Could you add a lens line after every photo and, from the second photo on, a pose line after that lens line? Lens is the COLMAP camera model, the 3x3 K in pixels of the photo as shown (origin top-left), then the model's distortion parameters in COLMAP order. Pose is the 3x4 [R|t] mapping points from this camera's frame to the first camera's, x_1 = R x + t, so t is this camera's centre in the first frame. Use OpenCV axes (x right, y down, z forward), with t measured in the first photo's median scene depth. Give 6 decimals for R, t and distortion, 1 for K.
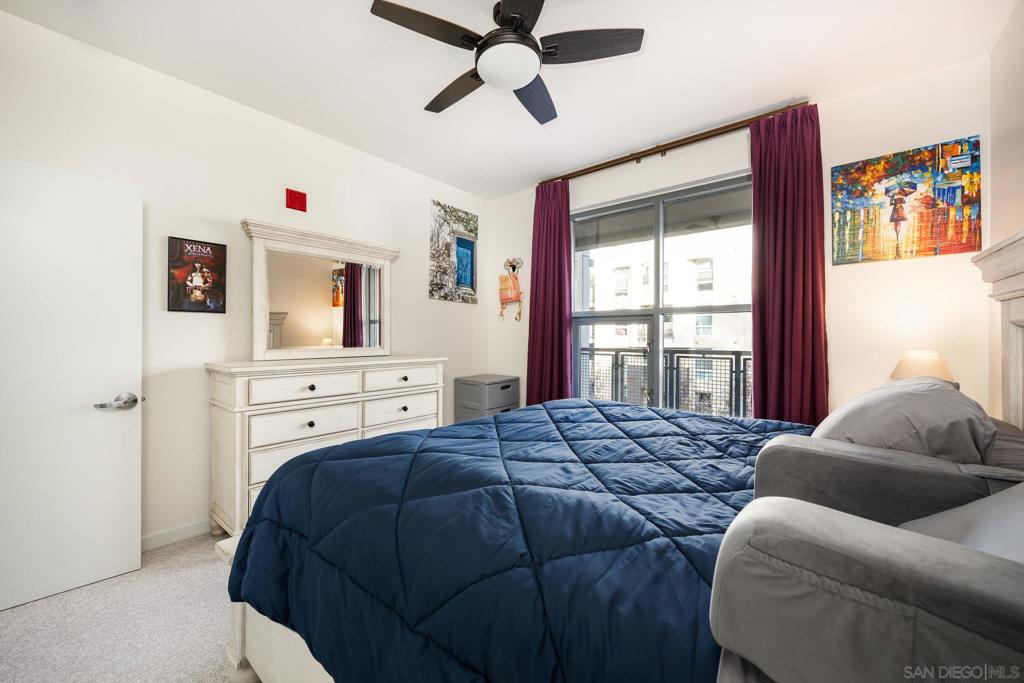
lens RADIAL K [[402.6, 0, 503.9], [0, 402.6, 336.8], [0, 0, 1]] dist [-0.001522, -0.000256]
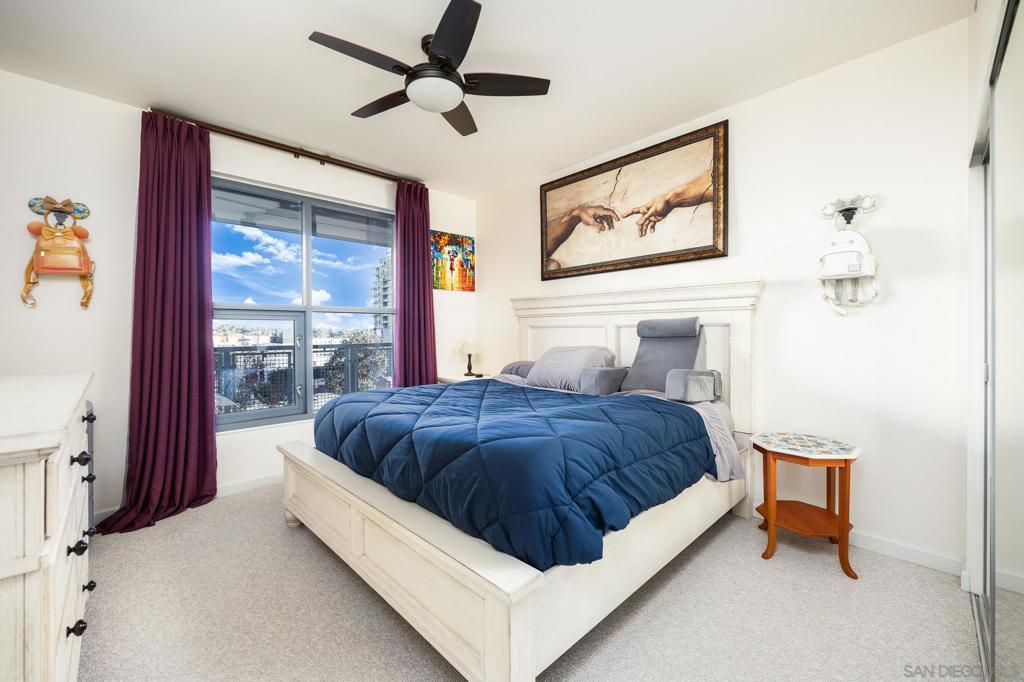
lens RADIAL K [[402.6, 0, 503.9], [0, 402.6, 336.3], [0, 0, 1]] dist [-0.001522, -0.000256]
pose [[0.122792, -0.013615, 0.992339, -0.837235], [0.003644, 0.999905, 0.013268, -0.004058], [-0.992426, 0.001987, 0.122830, 0.521670]]
